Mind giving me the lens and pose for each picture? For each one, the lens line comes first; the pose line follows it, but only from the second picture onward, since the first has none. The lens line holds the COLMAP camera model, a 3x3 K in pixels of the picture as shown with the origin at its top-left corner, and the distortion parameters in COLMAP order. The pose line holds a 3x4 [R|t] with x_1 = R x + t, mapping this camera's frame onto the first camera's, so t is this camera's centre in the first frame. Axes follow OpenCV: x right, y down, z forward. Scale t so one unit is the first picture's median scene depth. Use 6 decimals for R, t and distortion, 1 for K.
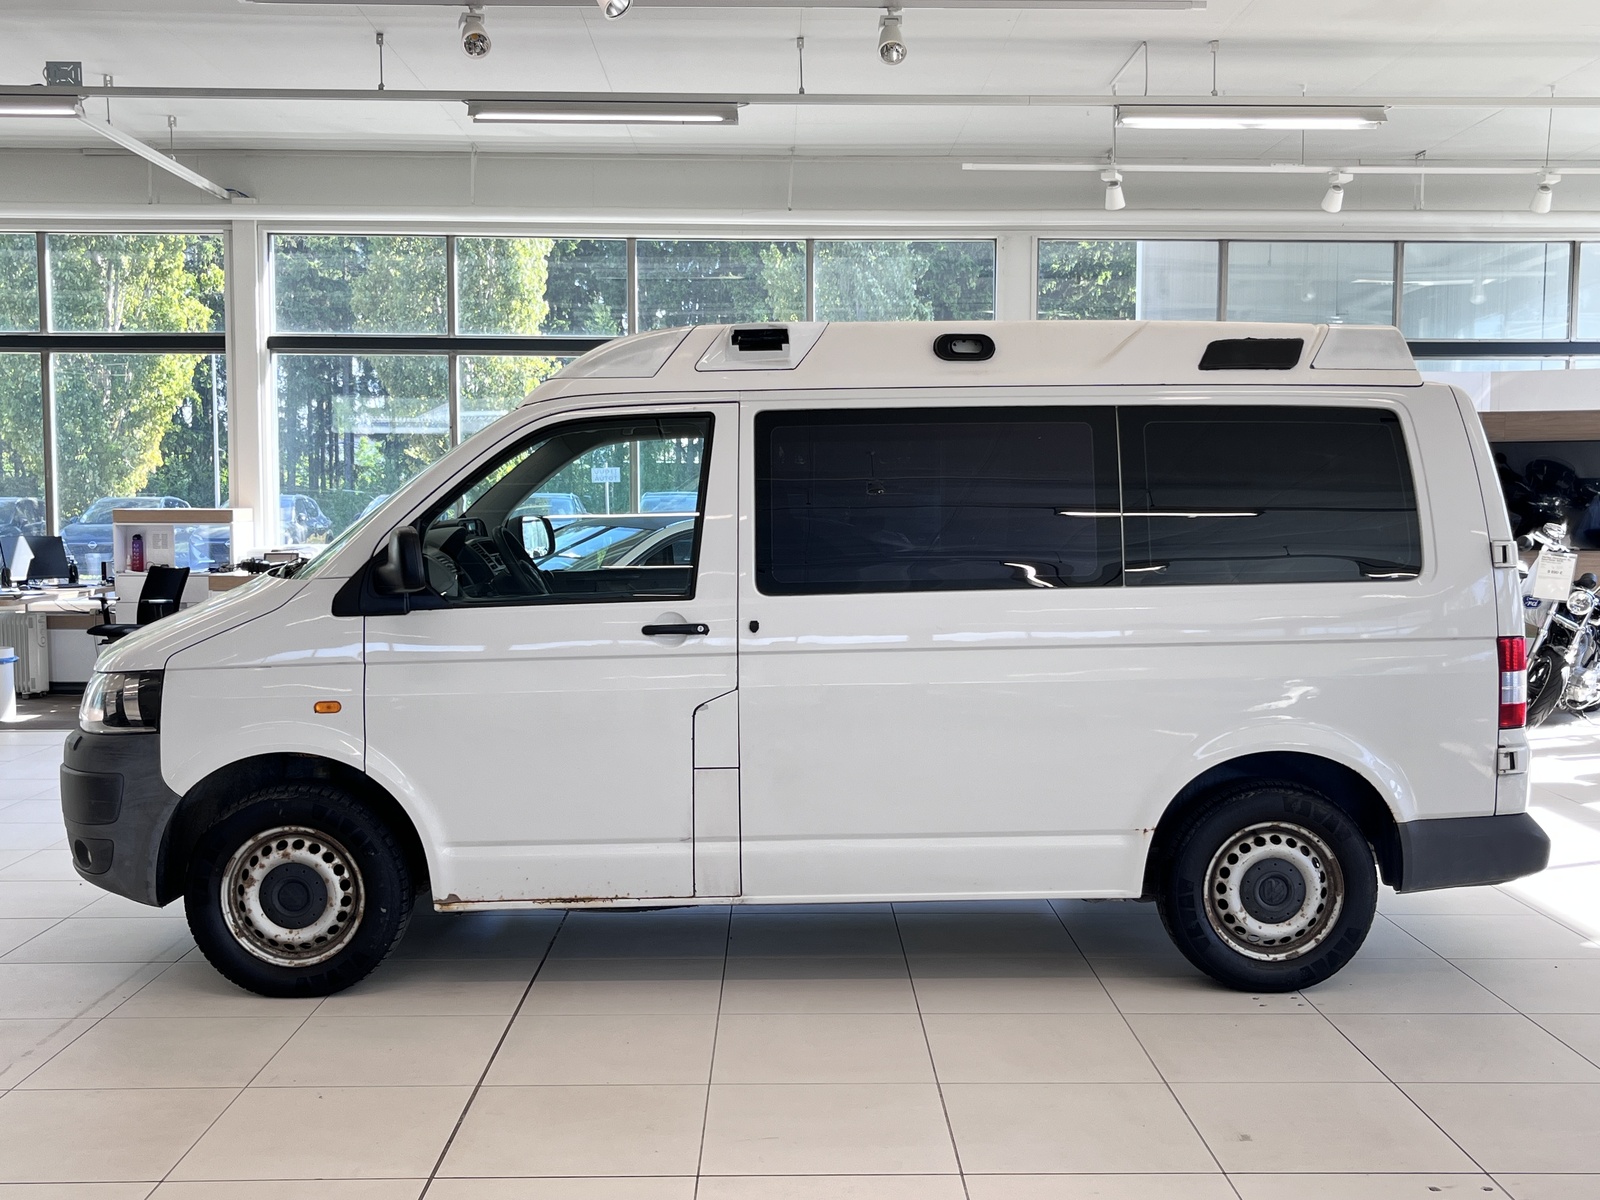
lens RADIAL K [[1703.7, 0, 806.8], [0, 1703.7, 601.8], [0, 0, 1]] dist [0.044791, 0.000000]
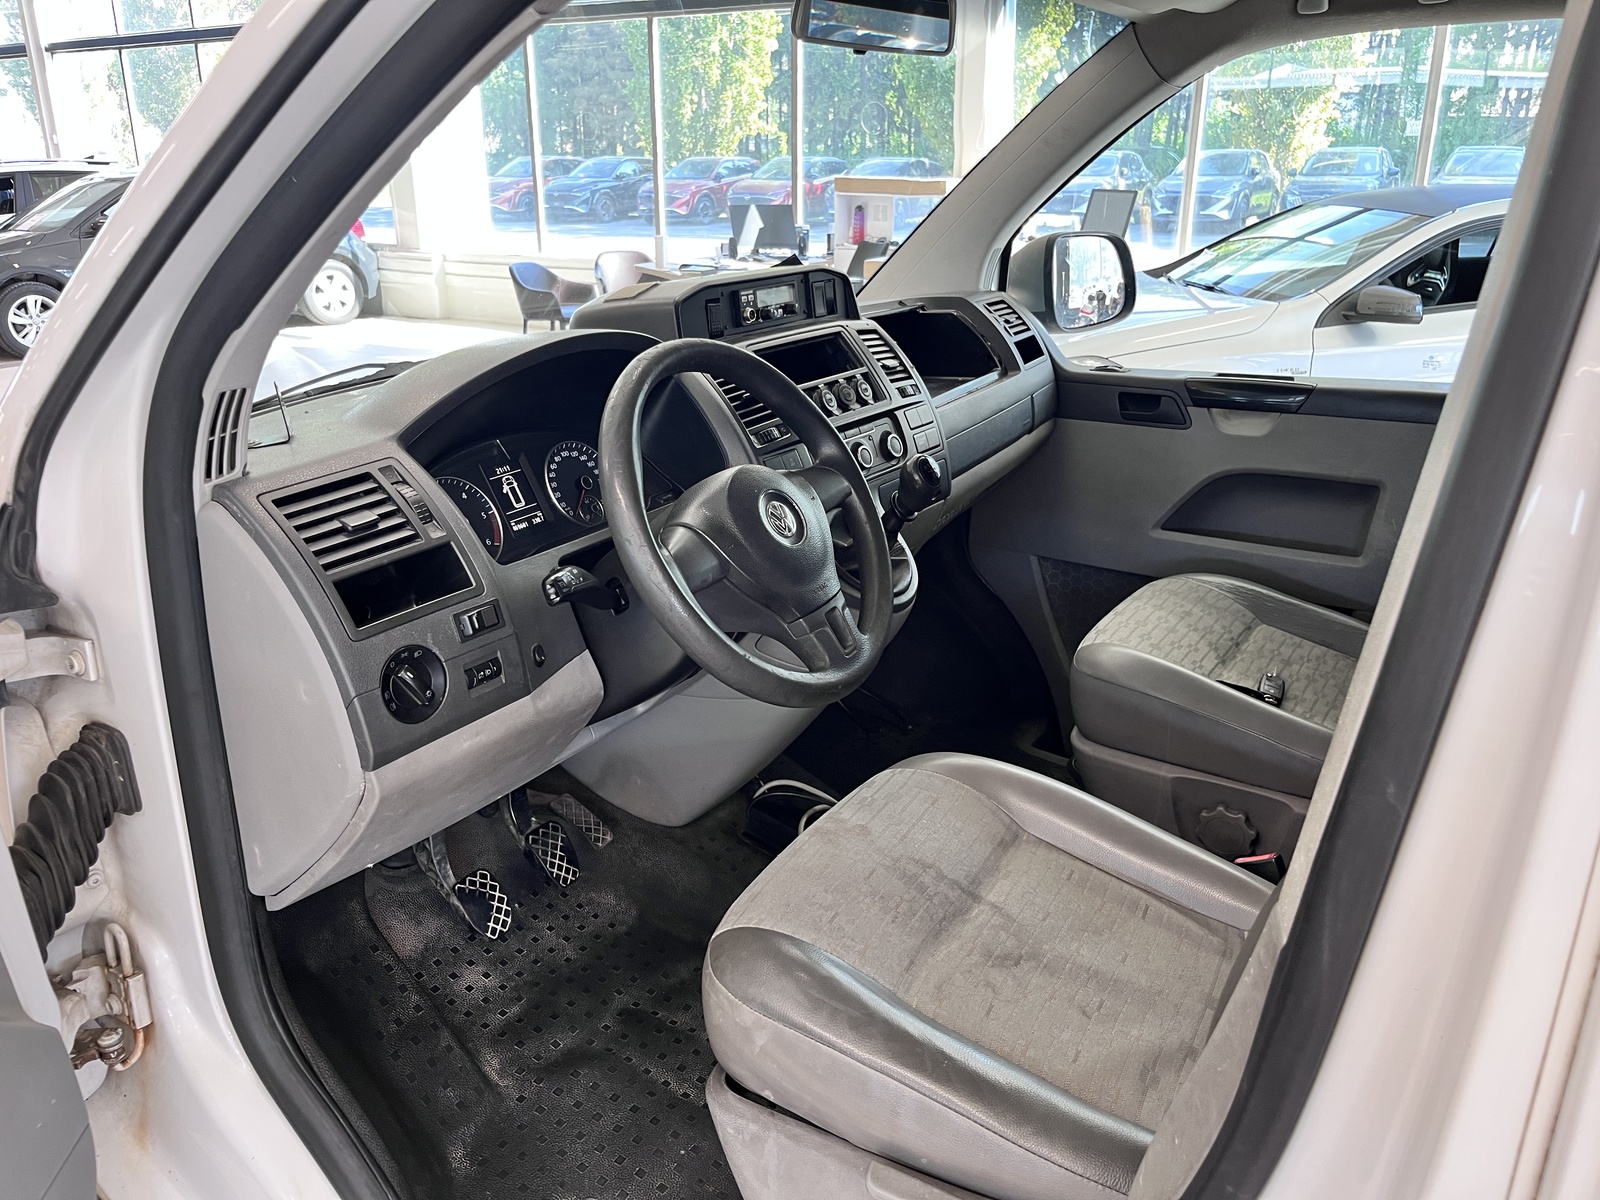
lens RADIAL K [[1223.3, 0, 805.7], [0, 1223.3, 607.3], [0, 0, 1]] dist [0.025643, -0.023202]
pose [[0.847645, 0.177282, -0.500070, -0.026356], [-0.024667, 0.954673, 0.296633, -0.026908], [0.529991, -0.239104, 0.813596, 0.359690]]
